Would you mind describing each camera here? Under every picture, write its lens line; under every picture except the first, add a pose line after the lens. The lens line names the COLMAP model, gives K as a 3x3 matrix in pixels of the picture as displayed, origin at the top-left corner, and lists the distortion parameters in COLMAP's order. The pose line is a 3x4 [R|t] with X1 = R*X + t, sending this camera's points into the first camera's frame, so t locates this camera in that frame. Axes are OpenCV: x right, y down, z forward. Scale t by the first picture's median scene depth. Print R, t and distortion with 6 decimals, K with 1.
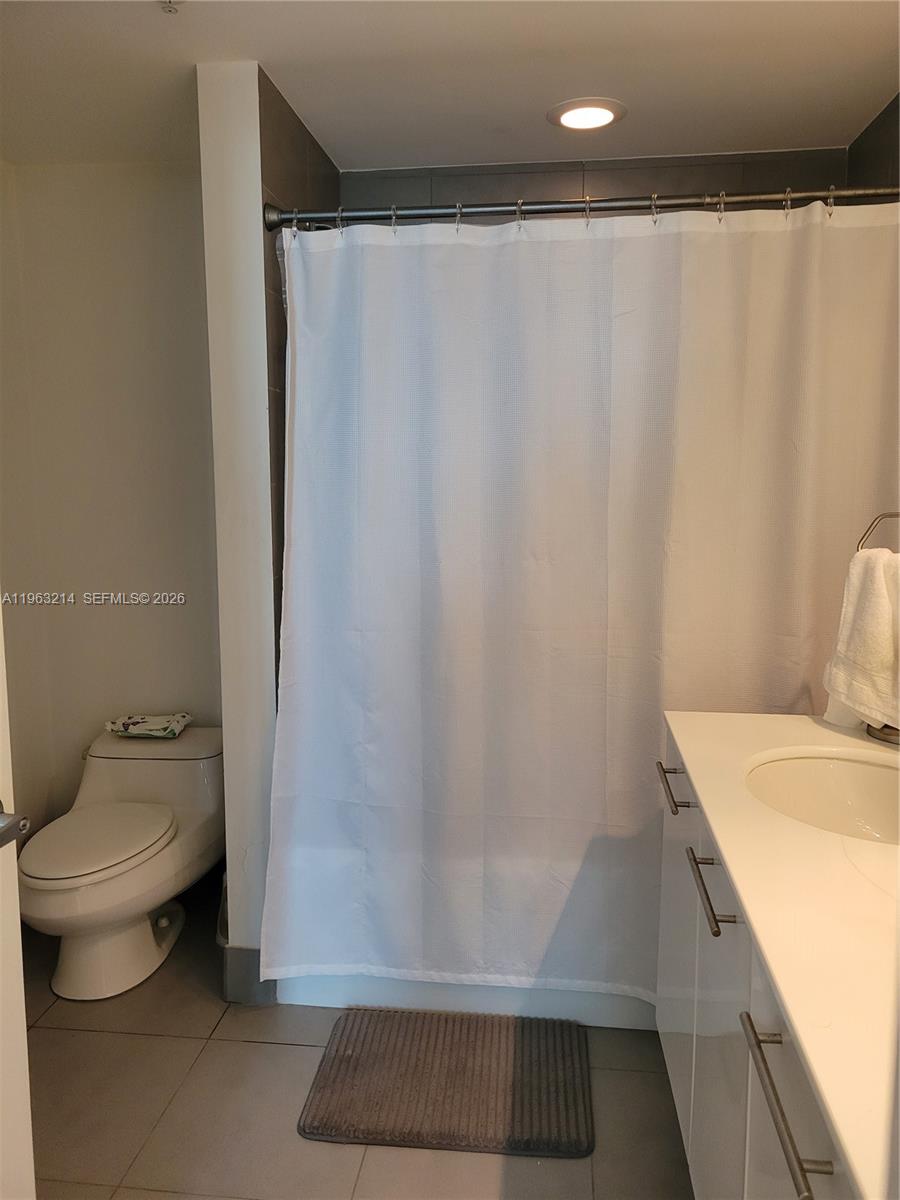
lens RADIAL K [[902.6, 0, 452.2], [0, 902.6, 597.6], [0, 0, 1]] dist [0.052444, -0.016354]
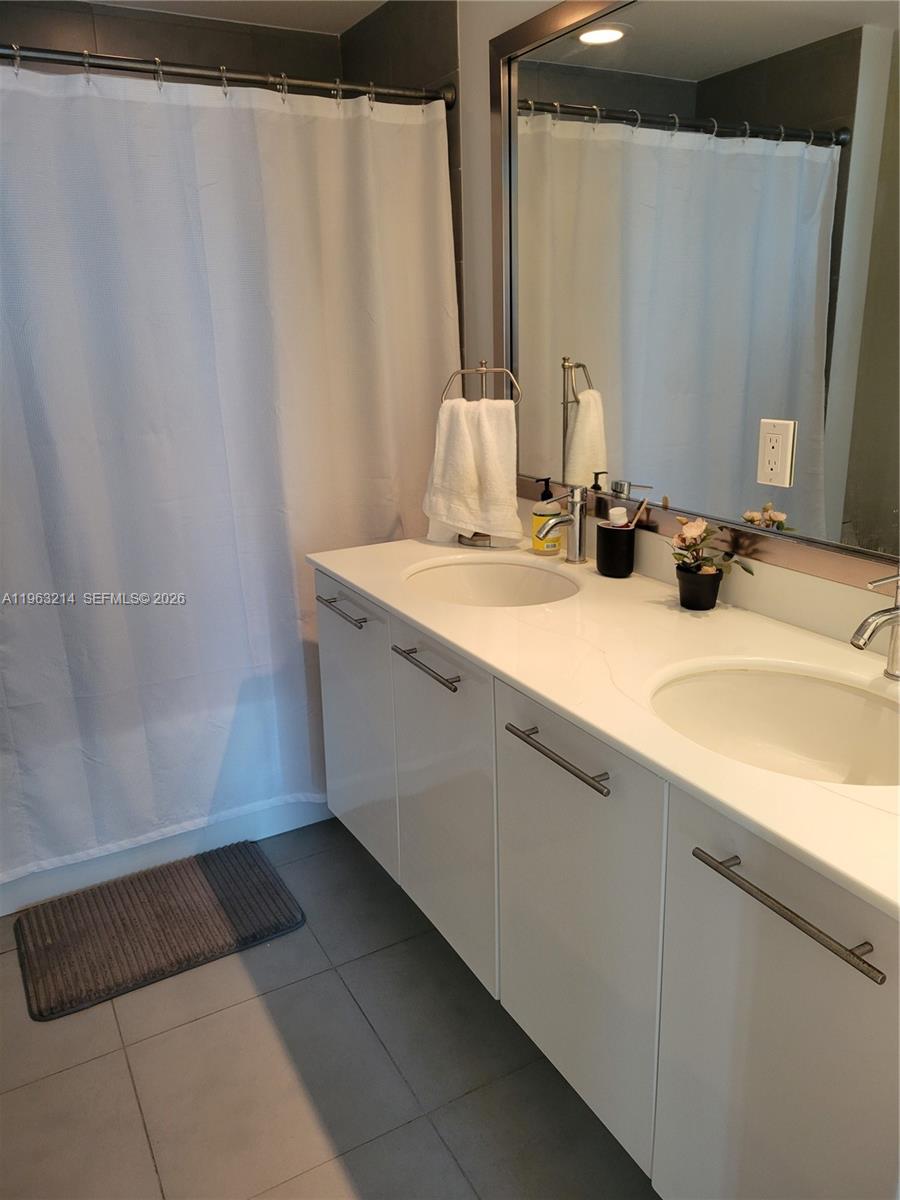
lens RADIAL K [[902.6, 0, 446.7], [0, 902.6, 598.7], [0, 0, 1]] dist [0.052444, -0.016354]
pose [[0.815156, -0.189354, 0.547418, -0.261717], [0.110325, 0.978513, 0.174186, -0.001334], [-0.568638, -0.081595, 0.818531, -0.053561]]
